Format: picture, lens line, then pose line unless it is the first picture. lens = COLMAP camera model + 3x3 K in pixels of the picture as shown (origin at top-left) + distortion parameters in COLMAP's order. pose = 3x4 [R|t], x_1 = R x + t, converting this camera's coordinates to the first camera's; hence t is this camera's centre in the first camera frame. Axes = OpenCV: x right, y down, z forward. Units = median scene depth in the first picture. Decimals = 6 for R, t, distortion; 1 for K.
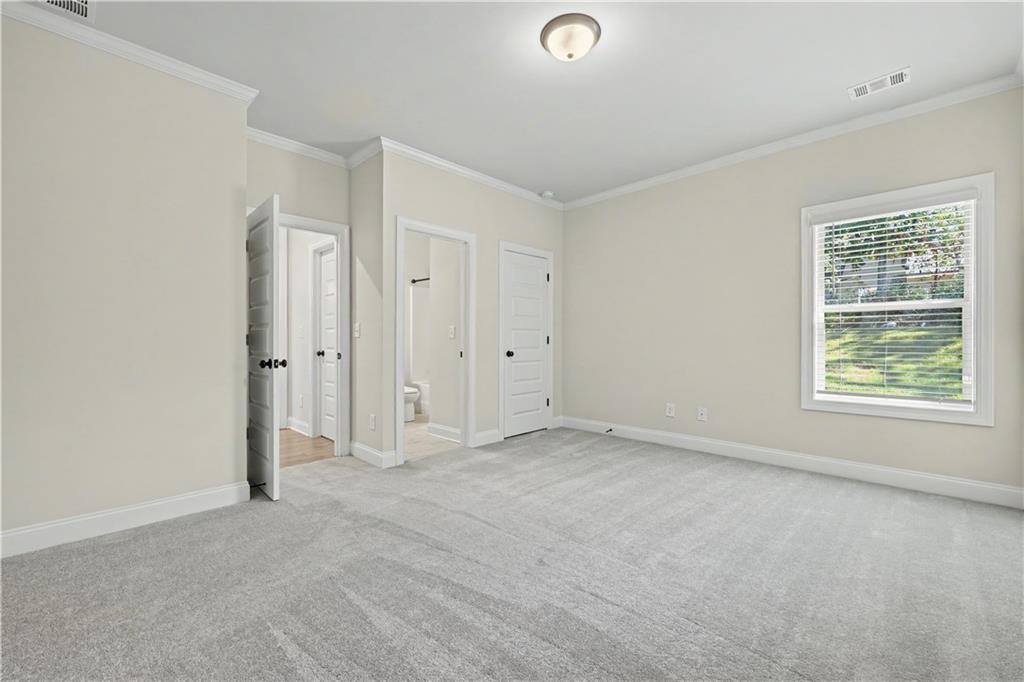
lens RADIAL K [[420.1, 0, 515.2], [0, 420.1, 347.4], [0, 0, 1]] dist [-0.000786, 0.000842]
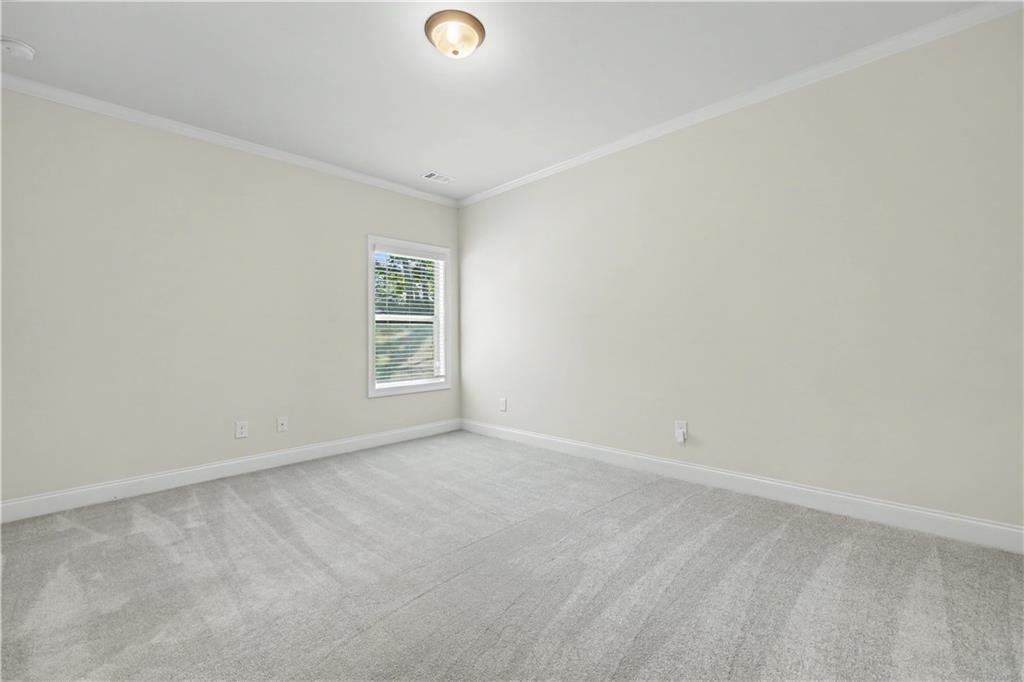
lens RADIAL K [[420.1, 0, 517.7], [0, 420.1, 339.1], [0, 0, 1]] dist [-0.000786, 0.000842]
pose [[0.003411, -0.000878, 0.999994, -0.561576], [0.030030, 0.999549, 0.000775, -0.013262], [-0.999543, 0.030027, 0.003436, 0.579000]]
